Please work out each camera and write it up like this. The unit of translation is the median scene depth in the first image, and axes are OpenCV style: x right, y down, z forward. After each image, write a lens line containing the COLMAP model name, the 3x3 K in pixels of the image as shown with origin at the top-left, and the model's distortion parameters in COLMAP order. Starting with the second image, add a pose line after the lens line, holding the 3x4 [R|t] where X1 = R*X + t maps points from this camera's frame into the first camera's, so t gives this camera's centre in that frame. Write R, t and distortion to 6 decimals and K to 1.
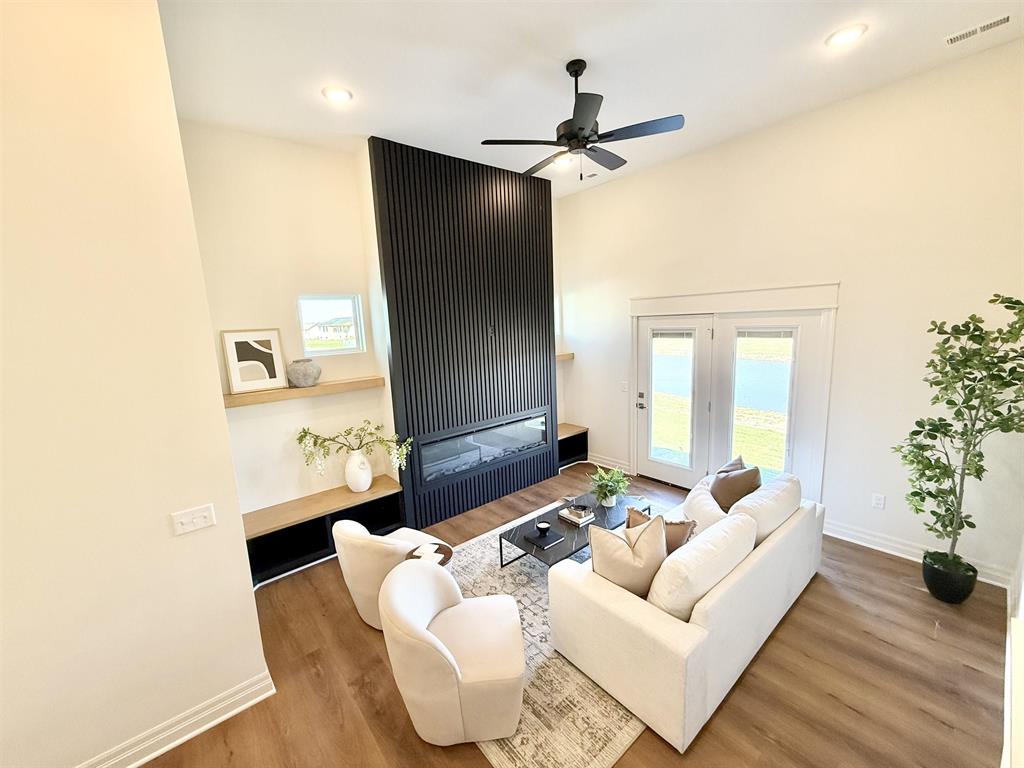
lens RADIAL K [[407.9, 0, 509.7], [0, 407.9, 384.0], [0, 0, 1]] dist [-0.007655, 0.001856]
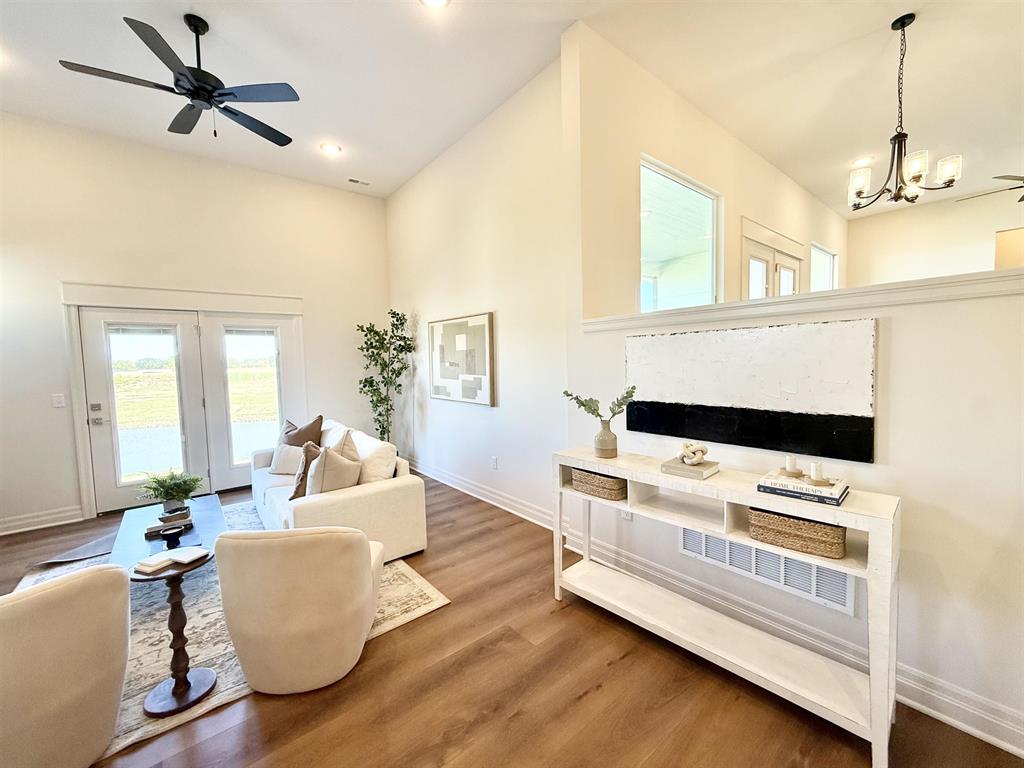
lens RADIAL K [[407.9, 0, 513.2], [0, 407.9, 385.2], [0, 0, 1]] dist [-0.007655, 0.001856]
pose [[-0.001059, -0.016936, 0.999856, -0.626980], [0.184178, 0.982749, 0.016842, 0.166406], [-0.982892, 0.184169, 0.002078, 0.287454]]
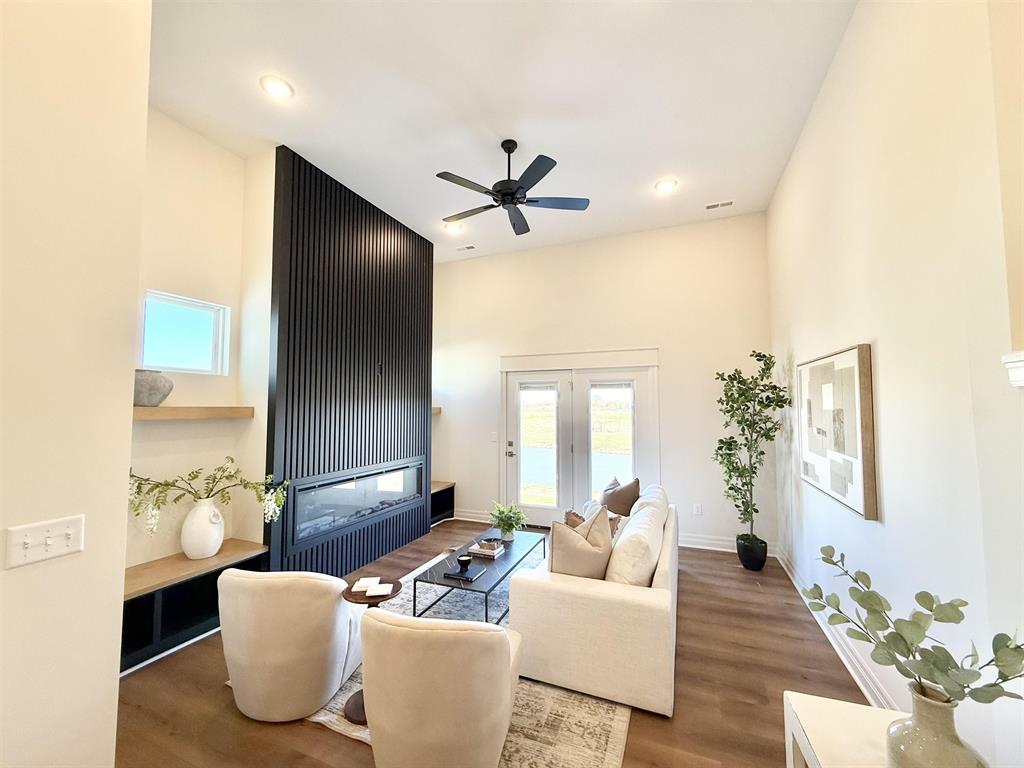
lens RADIAL K [[407.9, 0, 509.5], [0, 407.9, 383.9], [0, 0, 1]] dist [-0.007655, 0.001856]
pose [[0.882853, 0.072238, 0.464061, -0.266349], [0.034922, 0.975267, -0.218253, 0.150713], [-0.468349, 0.208892, 0.858495, 0.058127]]
